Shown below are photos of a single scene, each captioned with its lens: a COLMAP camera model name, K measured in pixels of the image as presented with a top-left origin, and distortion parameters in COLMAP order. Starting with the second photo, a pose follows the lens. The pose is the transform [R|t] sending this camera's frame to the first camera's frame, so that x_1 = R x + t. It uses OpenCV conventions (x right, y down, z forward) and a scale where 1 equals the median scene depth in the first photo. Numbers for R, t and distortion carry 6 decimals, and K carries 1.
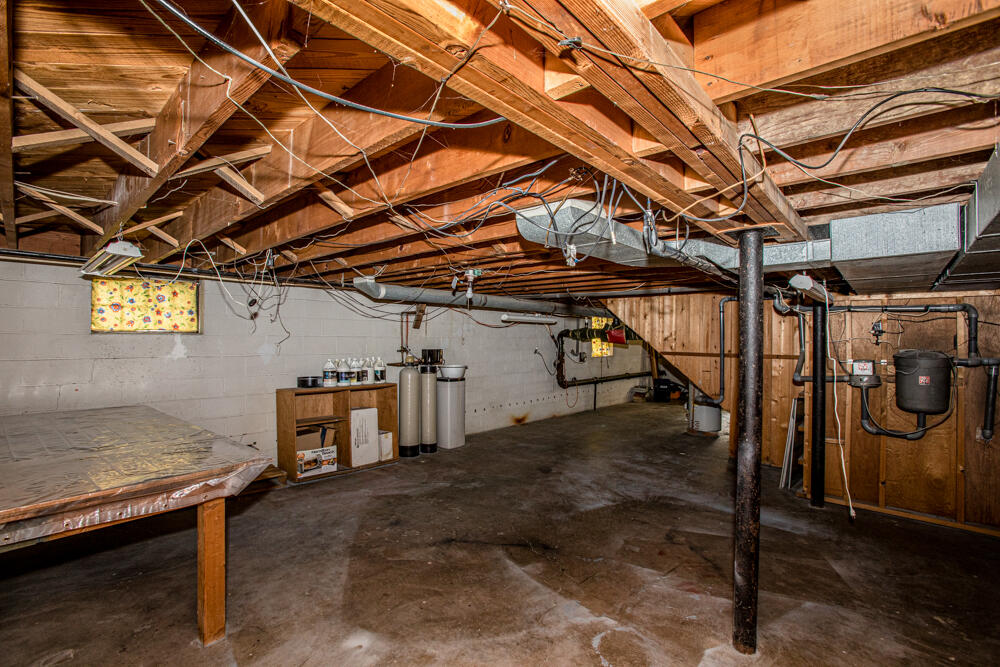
lens RADIAL K [[447.2, 0, 500.9], [0, 447.2, 337.4], [0, 0, 1]] dist [-0.032521, 0.000614]
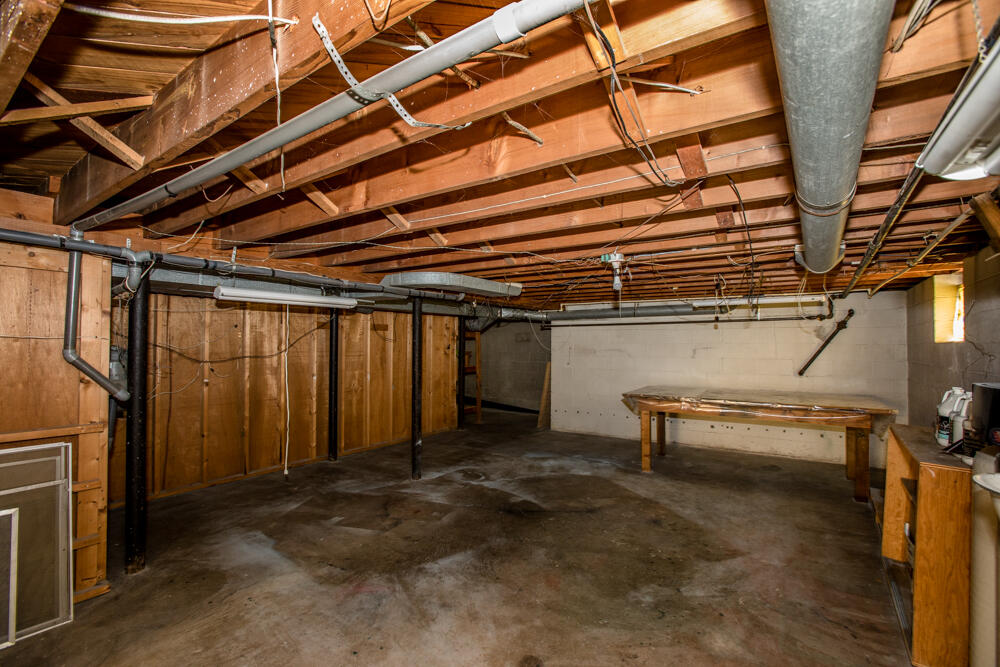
lens RADIAL K [[447.2, 0, 498.9], [0, 447.2, 338.3], [0, 0, 1]] dist [-0.032521, 0.000614]
pose [[-0.992248, -0.017432, -0.123043, 0.263835], [-0.015966, 0.999789, -0.012890, 0.011980], [0.123242, -0.010826, -0.992318, 2.017218]]
